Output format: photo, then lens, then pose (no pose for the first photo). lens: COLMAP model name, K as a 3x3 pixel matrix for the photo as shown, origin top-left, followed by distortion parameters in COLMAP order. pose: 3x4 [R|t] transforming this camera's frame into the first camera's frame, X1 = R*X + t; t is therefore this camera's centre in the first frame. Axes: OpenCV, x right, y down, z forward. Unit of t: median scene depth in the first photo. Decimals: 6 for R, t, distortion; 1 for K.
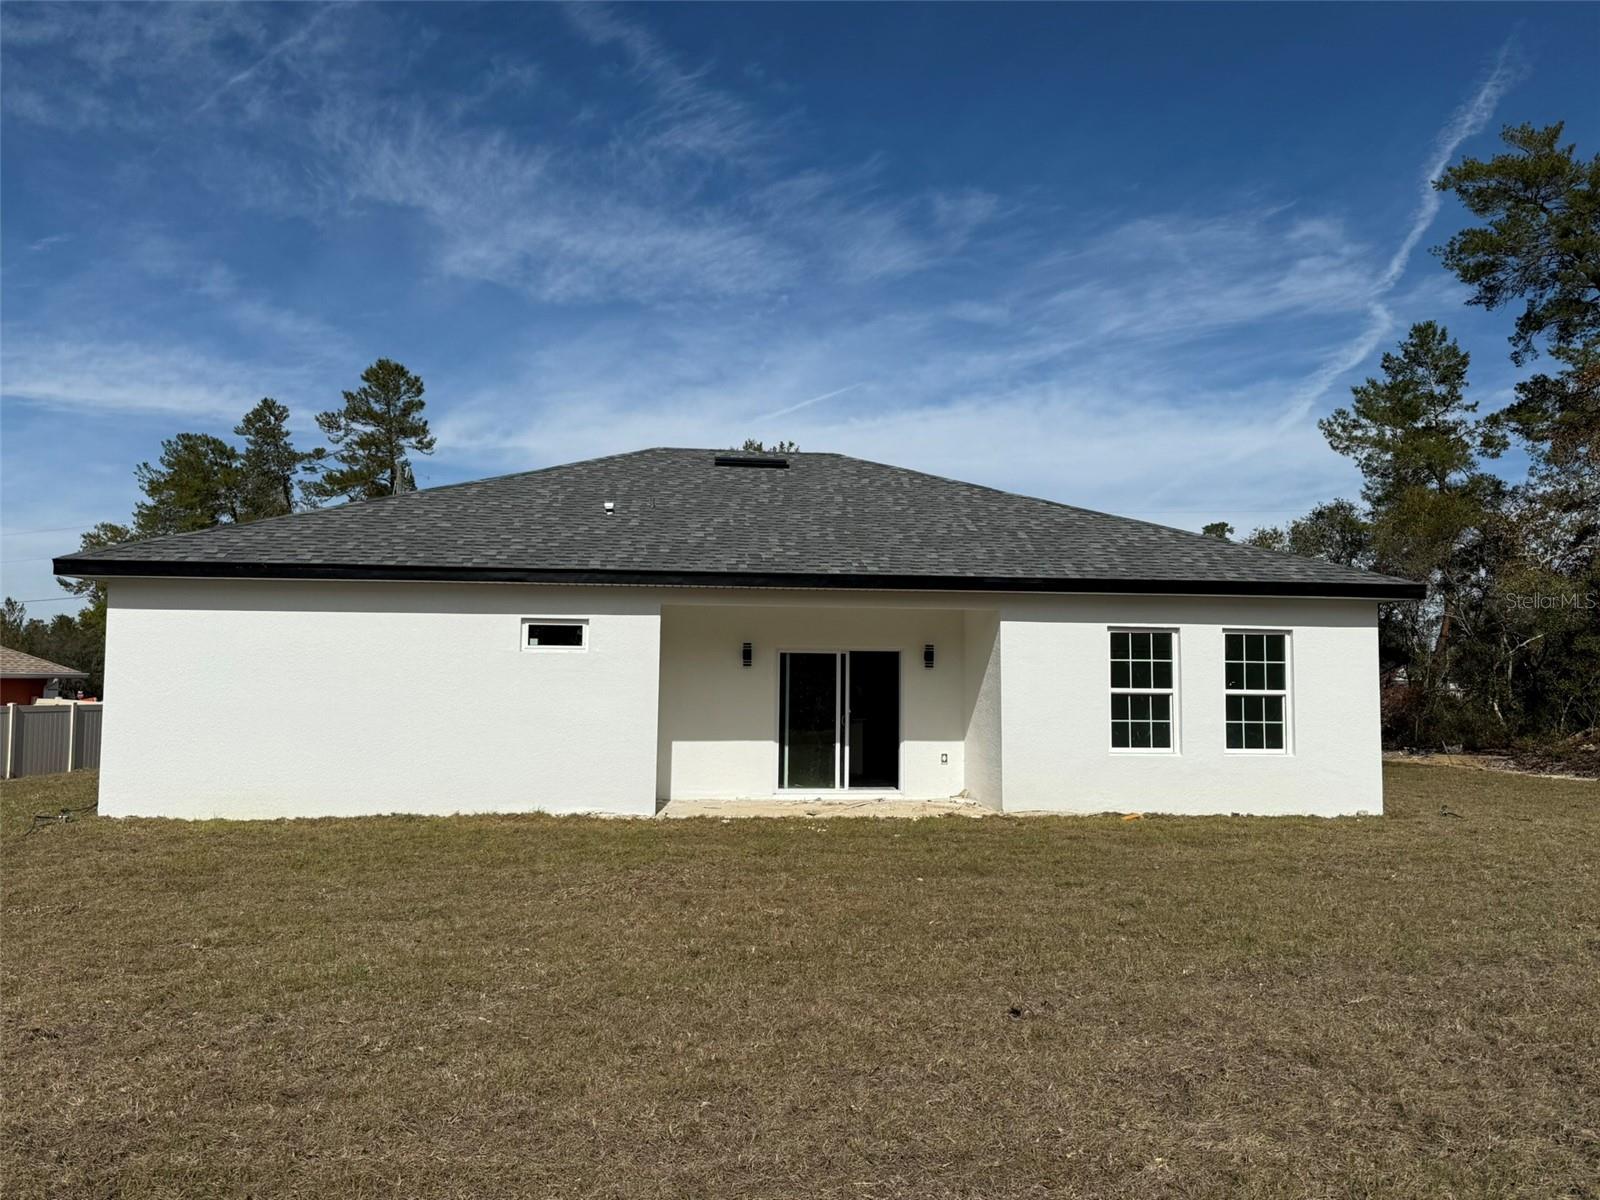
lens RADIAL K [[1212.8, 0, 803.8], [0, 1212.8, 621.1], [0, 0, 1]] dist [0.107129, -0.161863]
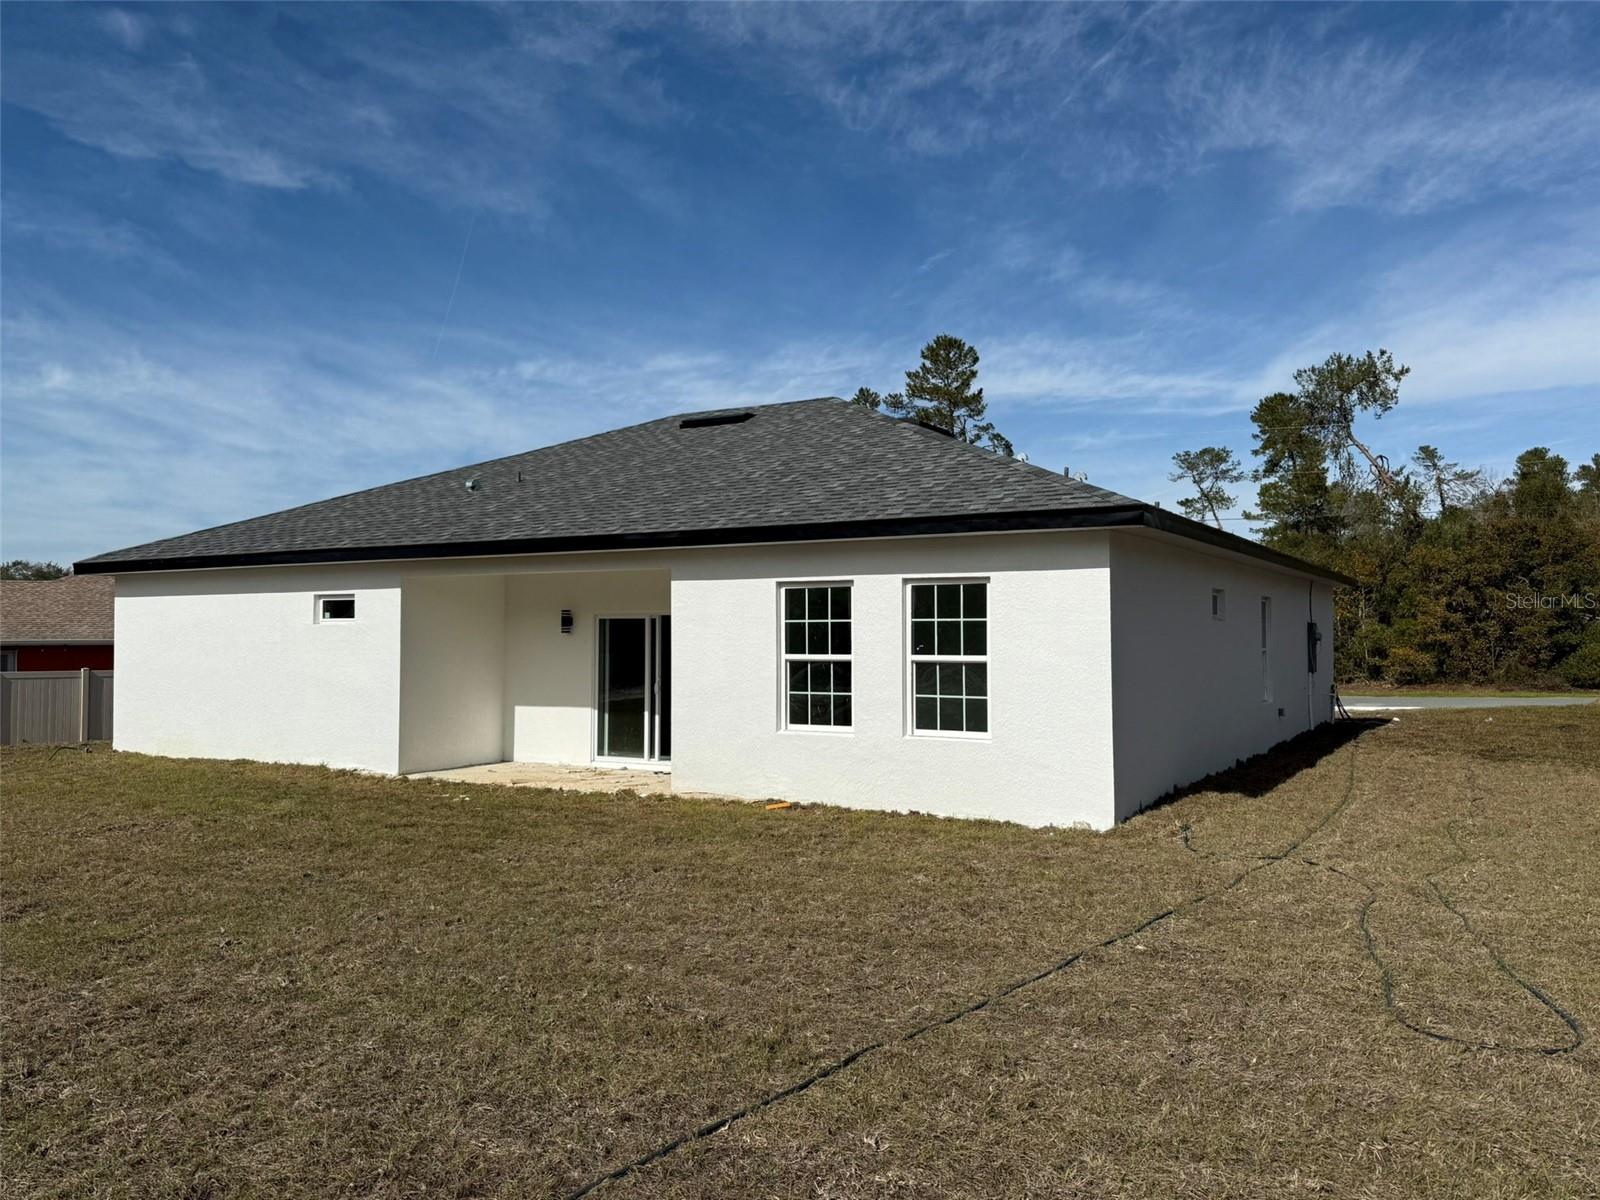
lens RADIAL K [[1227.4, 0, 800.0], [0, 1227.4, 600.0], [0, 0, 1]] dist [0.129189, -0.163284]
pose [[0.794733, -0.028425, -0.606293, 0.769430], [0.039071, 0.999227, 0.004367, 0.013658], [0.605700, -0.027160, 0.795229, 0.322495]]
